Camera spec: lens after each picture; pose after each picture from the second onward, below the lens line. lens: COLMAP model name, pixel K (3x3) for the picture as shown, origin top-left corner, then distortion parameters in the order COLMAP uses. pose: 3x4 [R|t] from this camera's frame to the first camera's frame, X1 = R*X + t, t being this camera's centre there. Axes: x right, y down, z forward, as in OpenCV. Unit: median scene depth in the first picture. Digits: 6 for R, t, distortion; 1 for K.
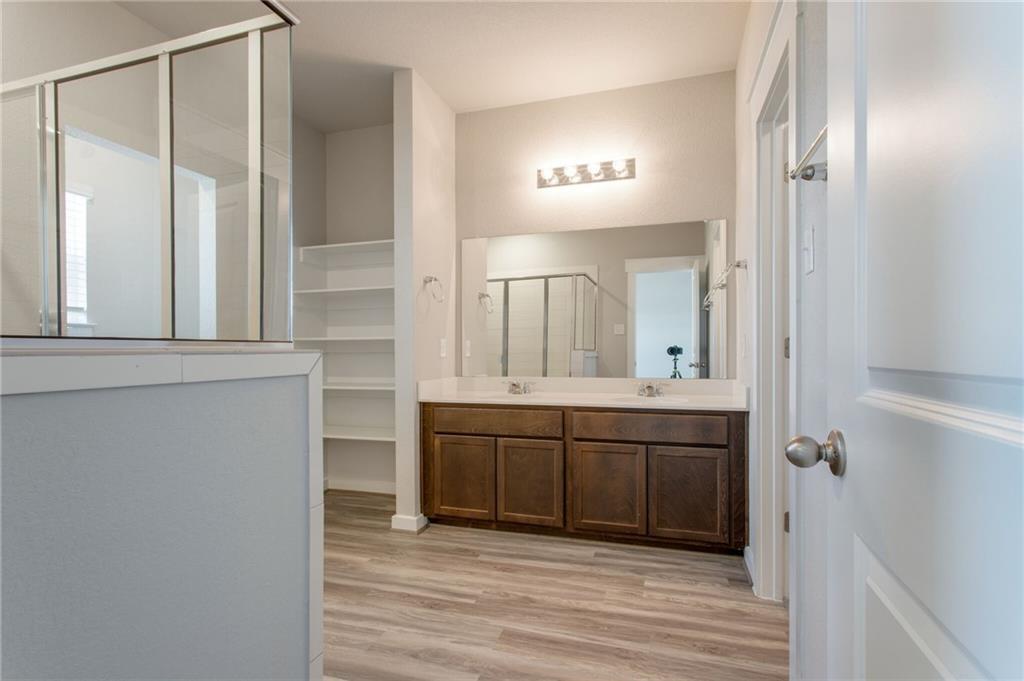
lens RADIAL K [[488.6, 0, 516.9], [0, 488.6, 346.9], [0, 0, 1]] dist [0.003999, 0.000310]
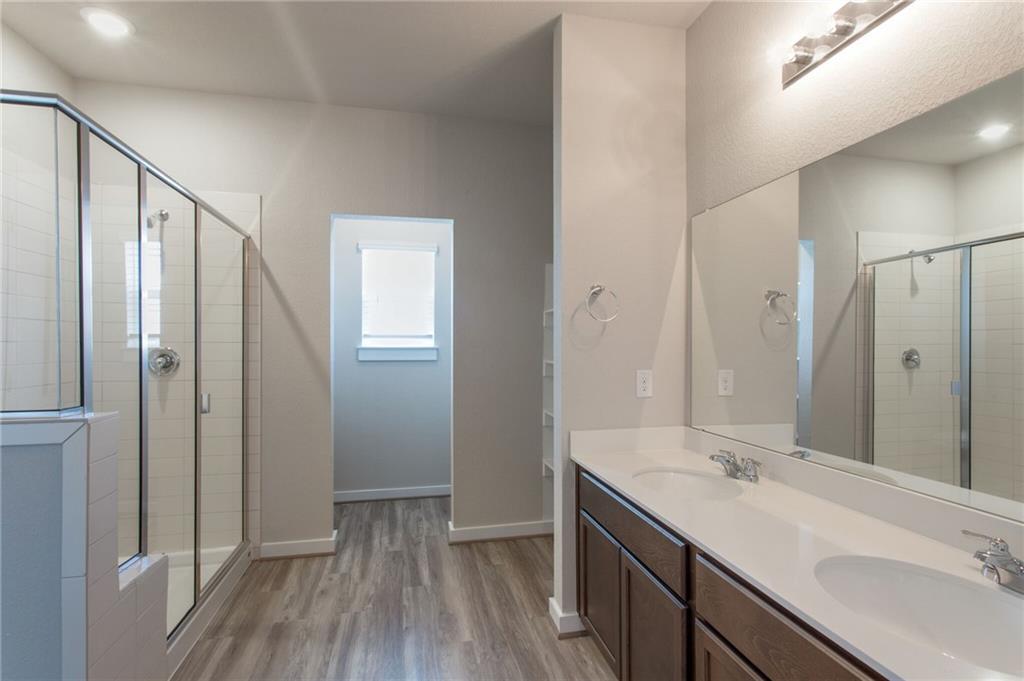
lens RADIAL K [[488.6, 0, 515.7], [0, 488.6, 342.5], [0, 0, 1]] dist [0.003999, 0.000310]
pose [[0.513185, 0.000819, -0.858278, 0.424100], [0.000229, 0.999999, 0.001092, -0.070428], [0.858278, -0.000757, 0.513184, 0.596602]]
